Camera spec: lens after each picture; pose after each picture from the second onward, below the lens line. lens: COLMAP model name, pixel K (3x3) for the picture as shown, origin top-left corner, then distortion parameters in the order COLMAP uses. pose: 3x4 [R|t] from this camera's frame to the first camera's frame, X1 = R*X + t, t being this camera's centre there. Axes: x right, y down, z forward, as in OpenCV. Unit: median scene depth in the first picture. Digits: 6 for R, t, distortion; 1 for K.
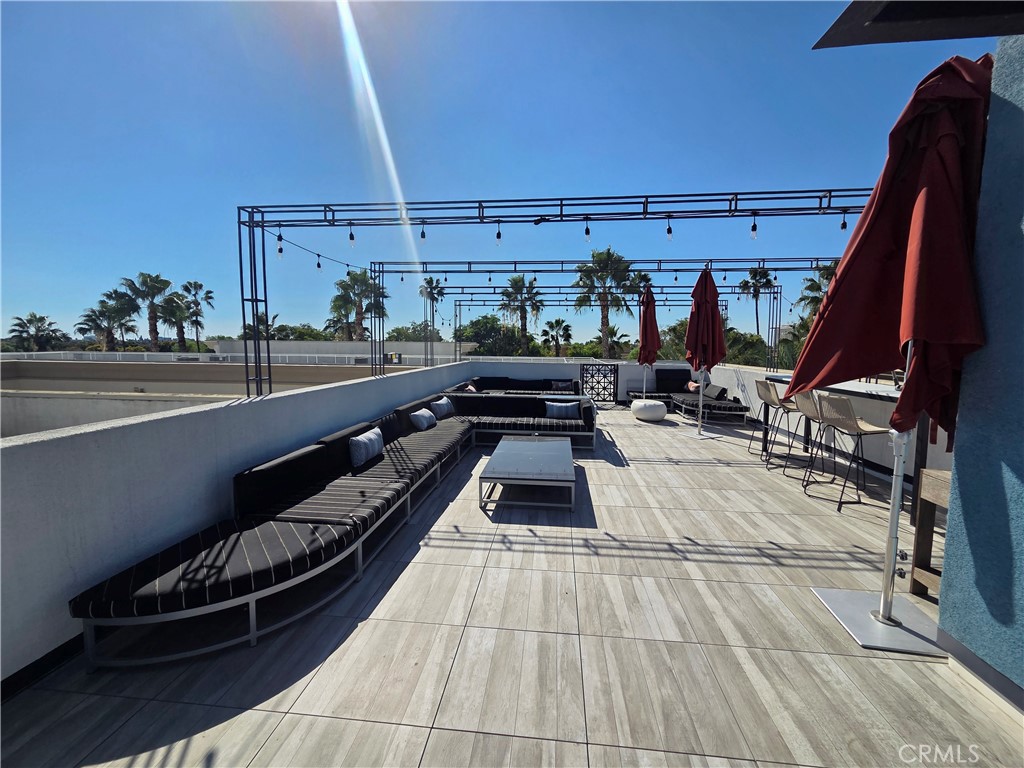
lens RADIAL K [[423.1, 0, 511.8], [0, 423.1, 382.9], [0, 0, 1]] dist [0.005338, -0.000634]
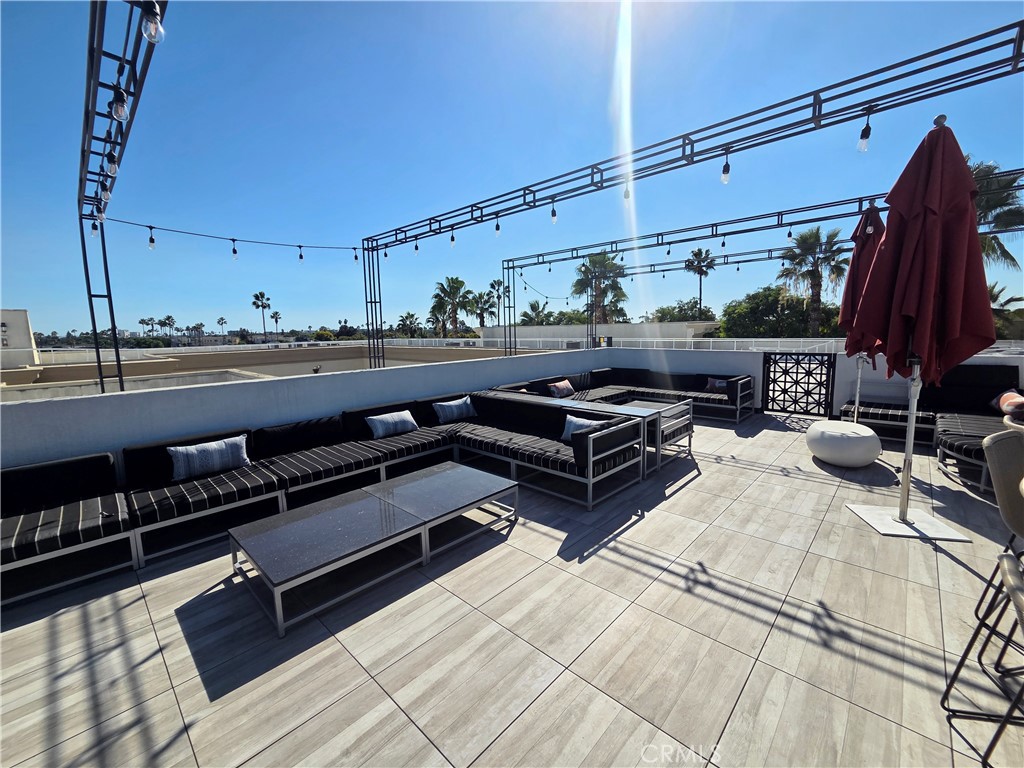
lens RADIAL K [[423.1, 0, 512.4], [0, 423.1, 377.7], [0, 0, 1]] dist [0.005338, -0.000634]
pose [[0.795156, 0.043478, -0.604845, 0.484202], [-0.024372, 0.998912, 0.039765, -0.044129], [0.605915, -0.016878, 0.795350, 0.511447]]
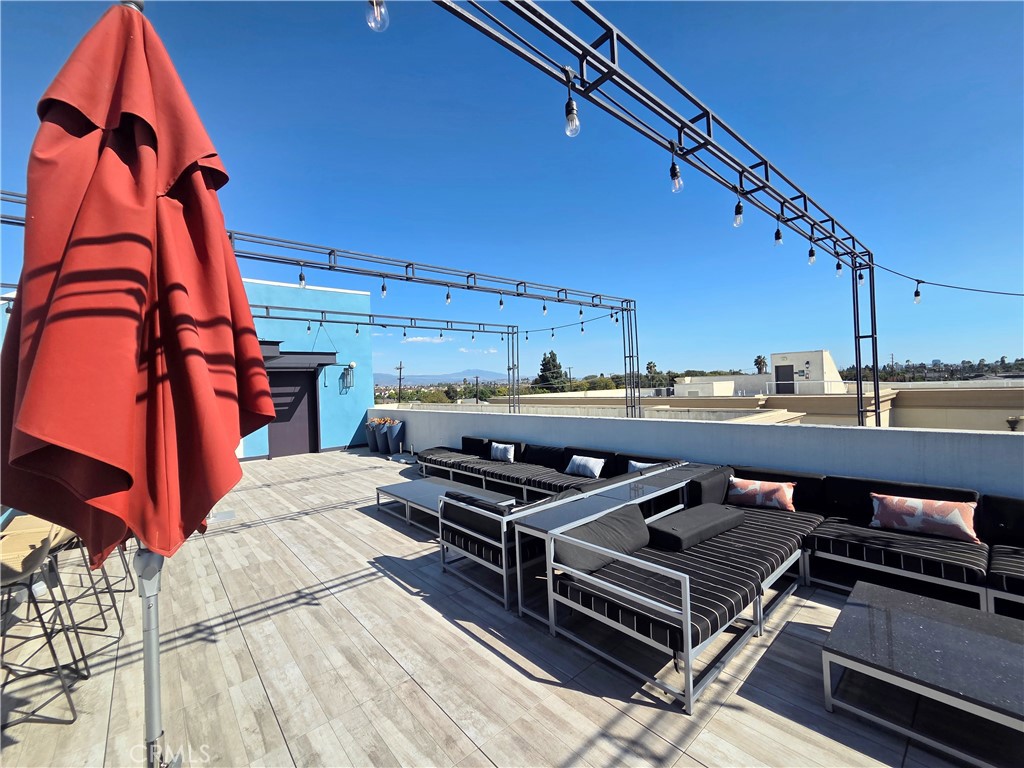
lens RADIAL K [[423.1, 0, 513.7], [0, 423.1, 377.4], [0, 0, 1]] dist [0.005338, -0.000634]
pose [[-0.682763, 0.004748, -0.730624, 0.600781], [-0.031534, 0.998856, 0.035959, -0.144861], [0.729959, 0.047591, -0.681832, 1.568474]]
